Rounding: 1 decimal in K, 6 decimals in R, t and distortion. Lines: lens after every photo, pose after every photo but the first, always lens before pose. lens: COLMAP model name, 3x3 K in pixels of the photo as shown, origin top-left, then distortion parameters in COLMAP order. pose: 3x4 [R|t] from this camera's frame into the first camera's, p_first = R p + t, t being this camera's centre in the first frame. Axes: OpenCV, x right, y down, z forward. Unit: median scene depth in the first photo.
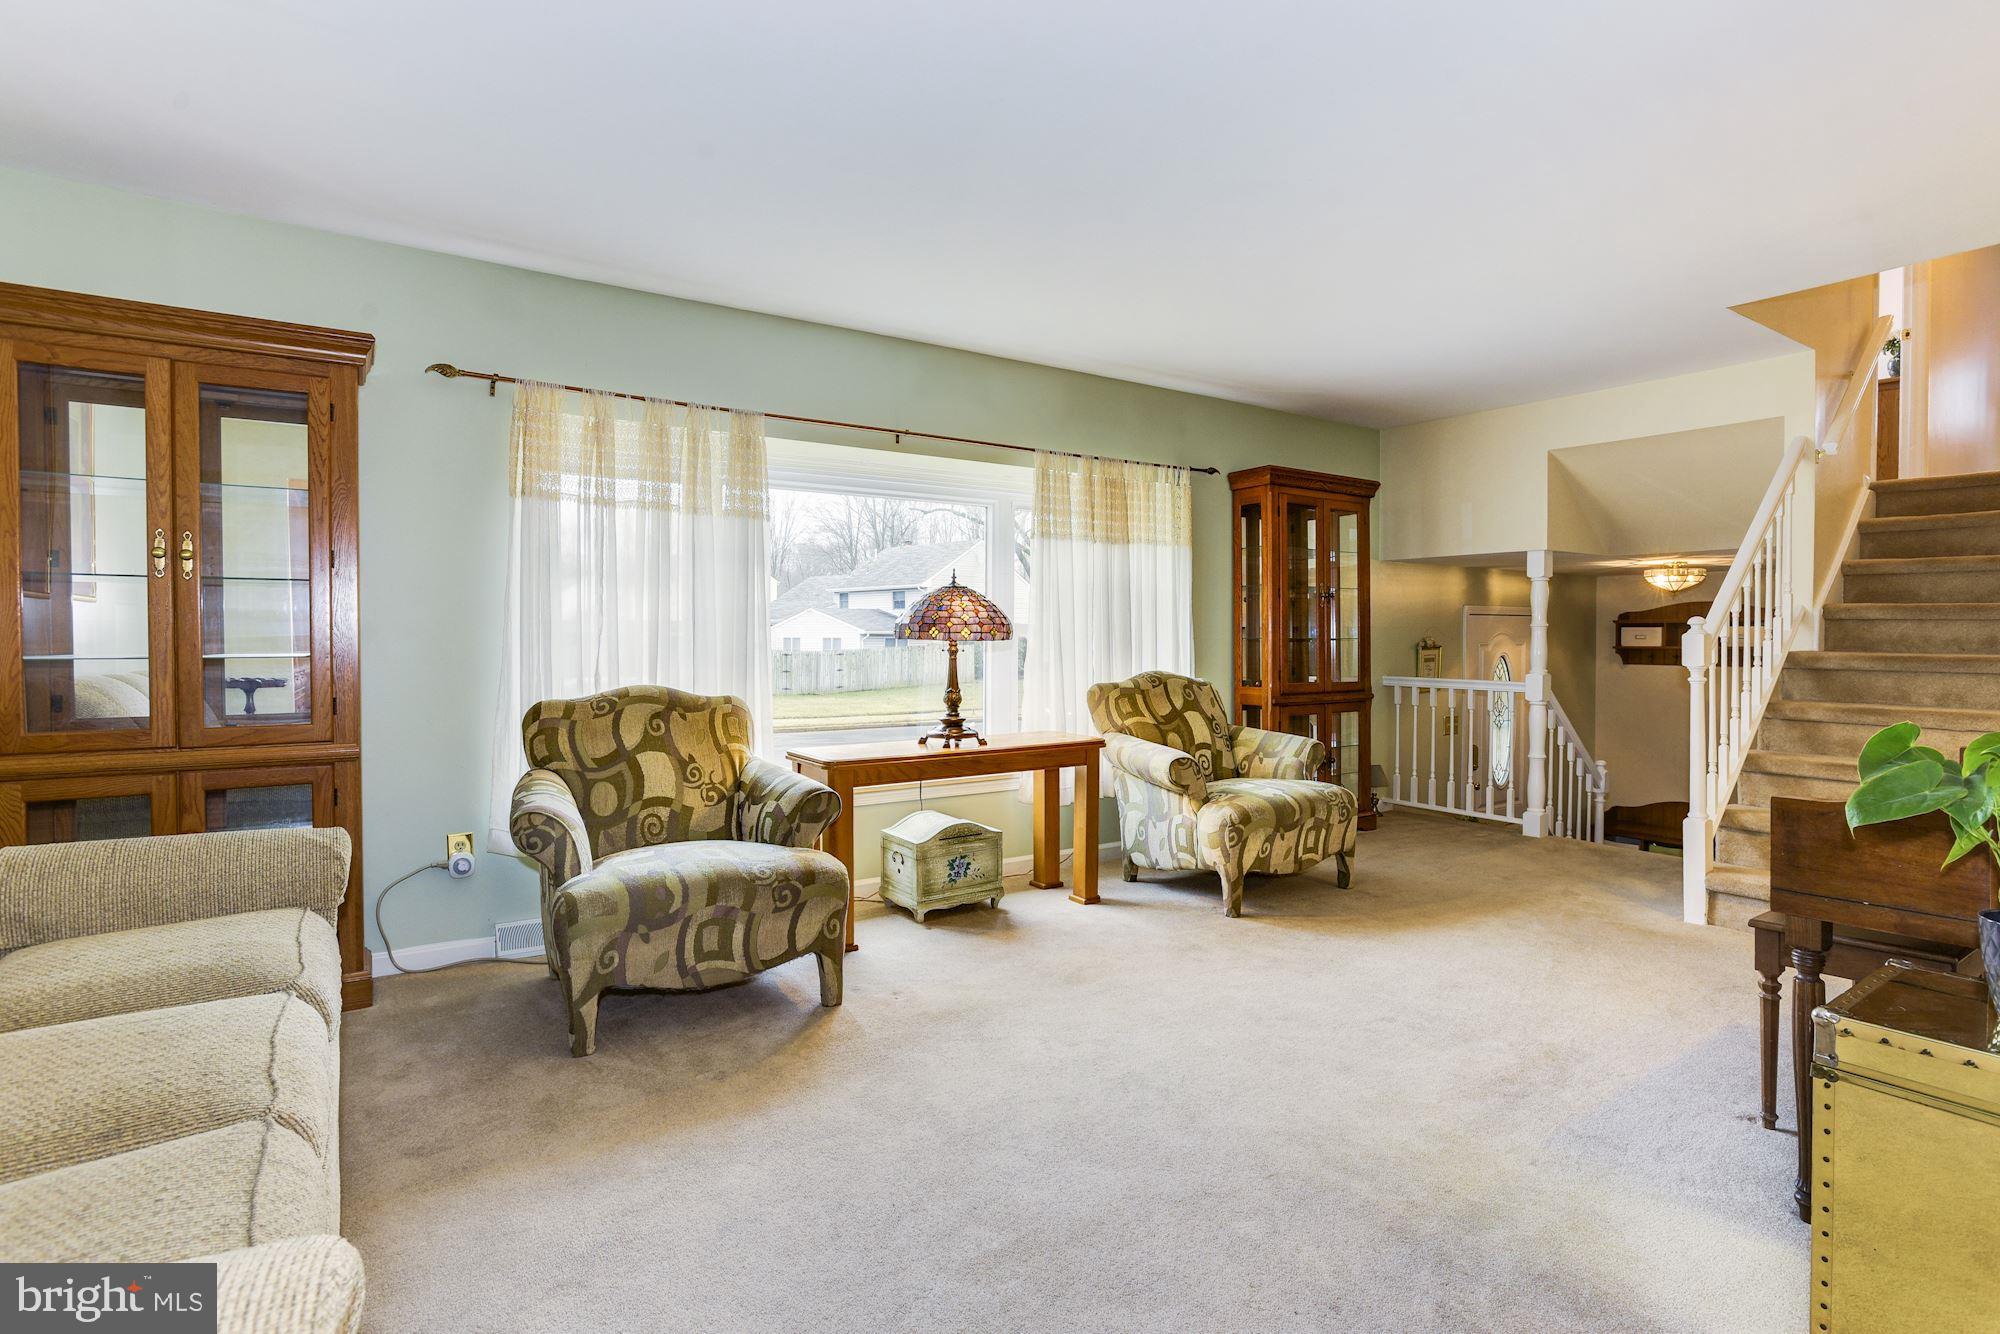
lens RADIAL K [[989.8, 0, 996.5], [0, 989.8, 649.7], [0, 0, 1]] dist [-0.049565, 0.022700]
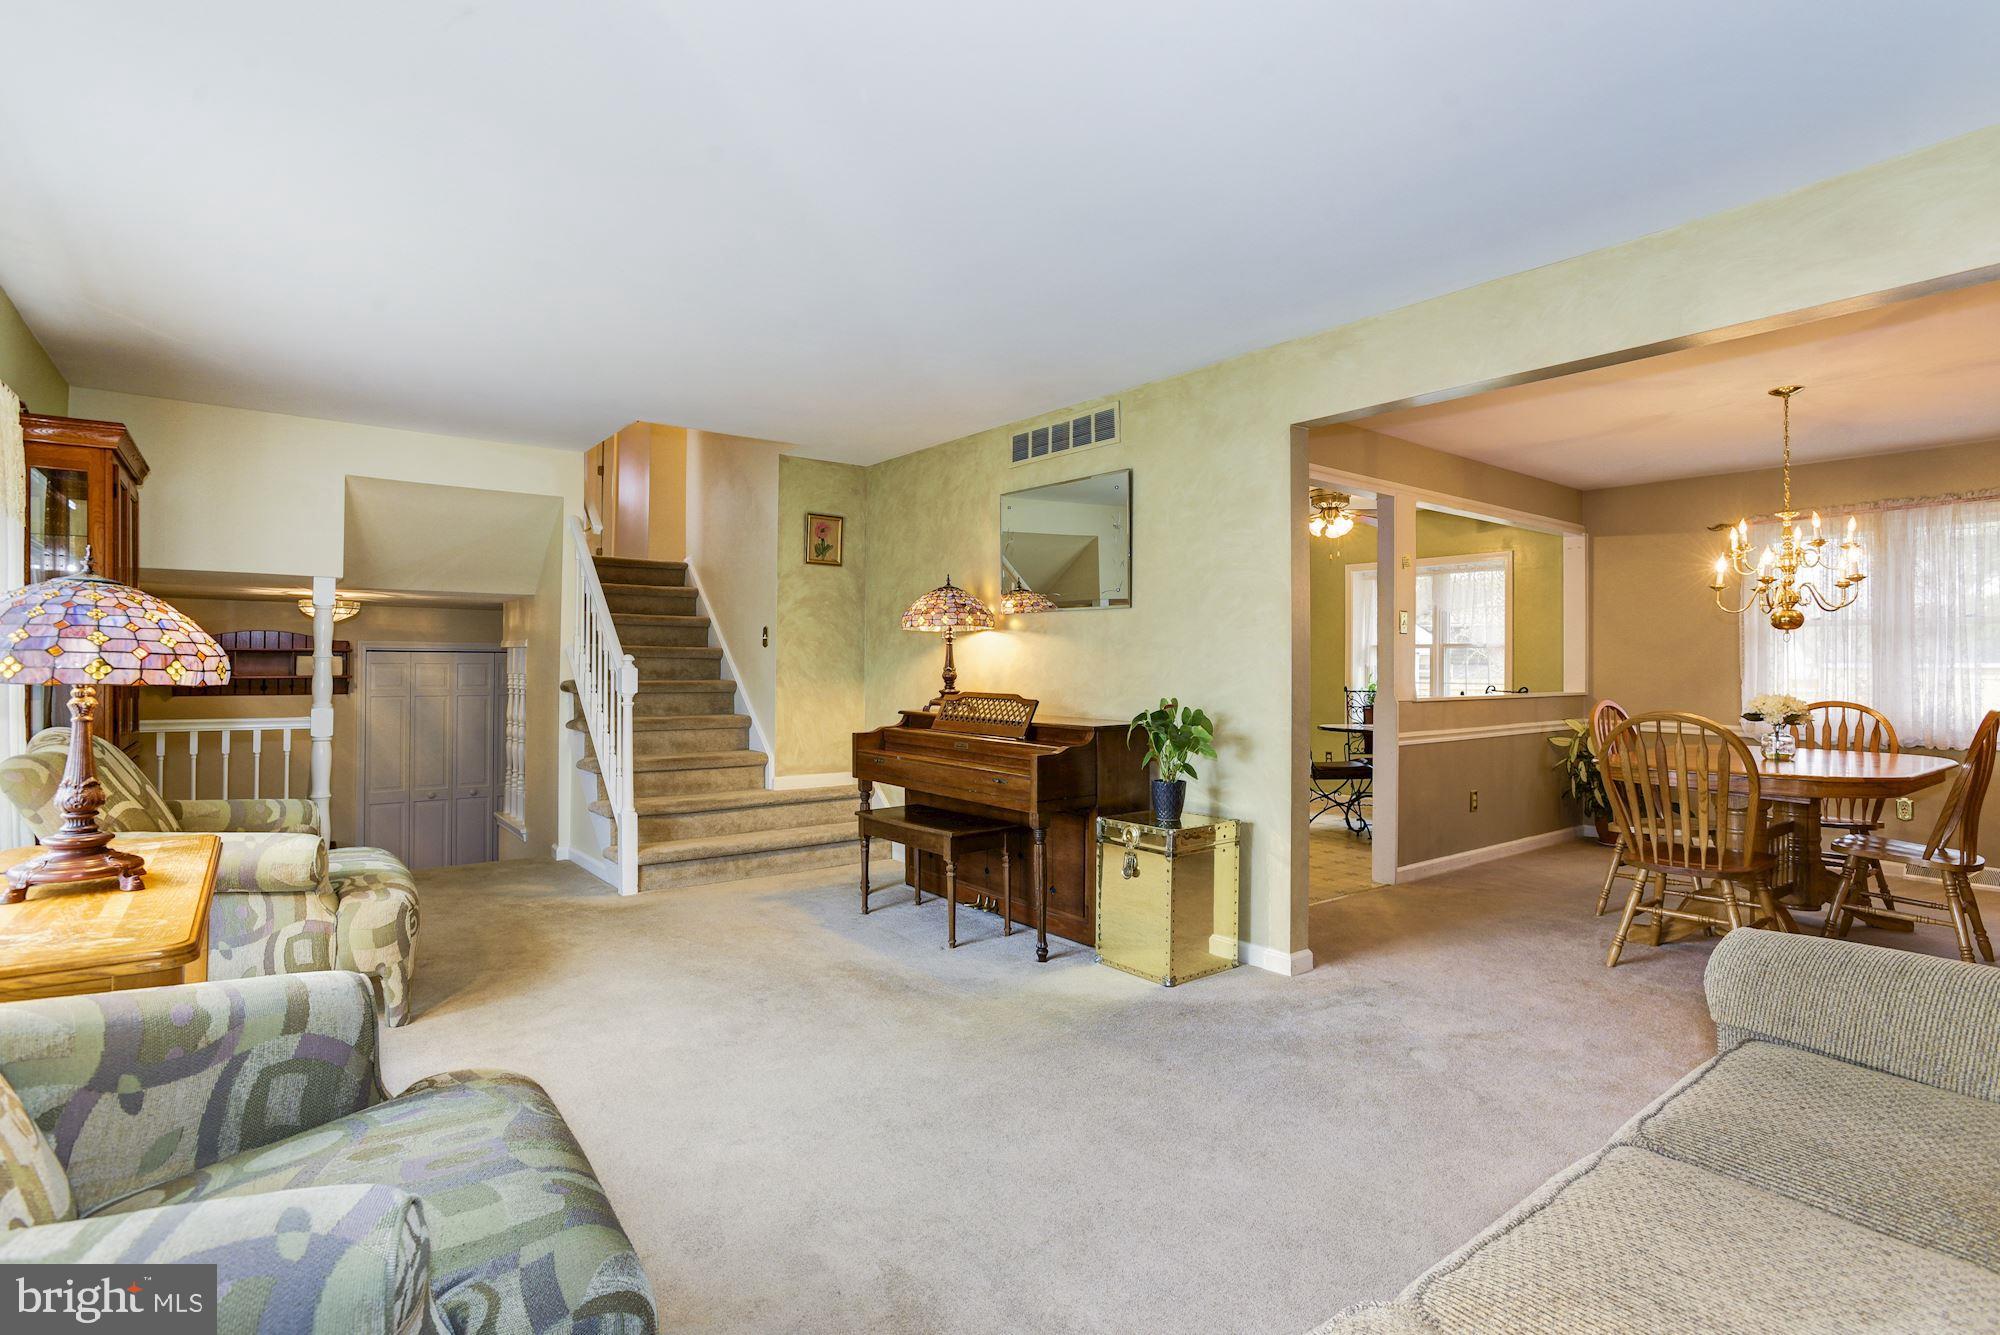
lens RADIAL K [[989.8, 0, 987.8], [0, 989.8, 667.9], [0, 0, 1]] dist [-0.049565, 0.022700]
pose [[-0.041717, -0.001049, 0.999129, -0.598590], [0.009951, 0.999949, 0.001465, -0.013383], [-0.999080, 0.010003, -0.041705, 0.593305]]
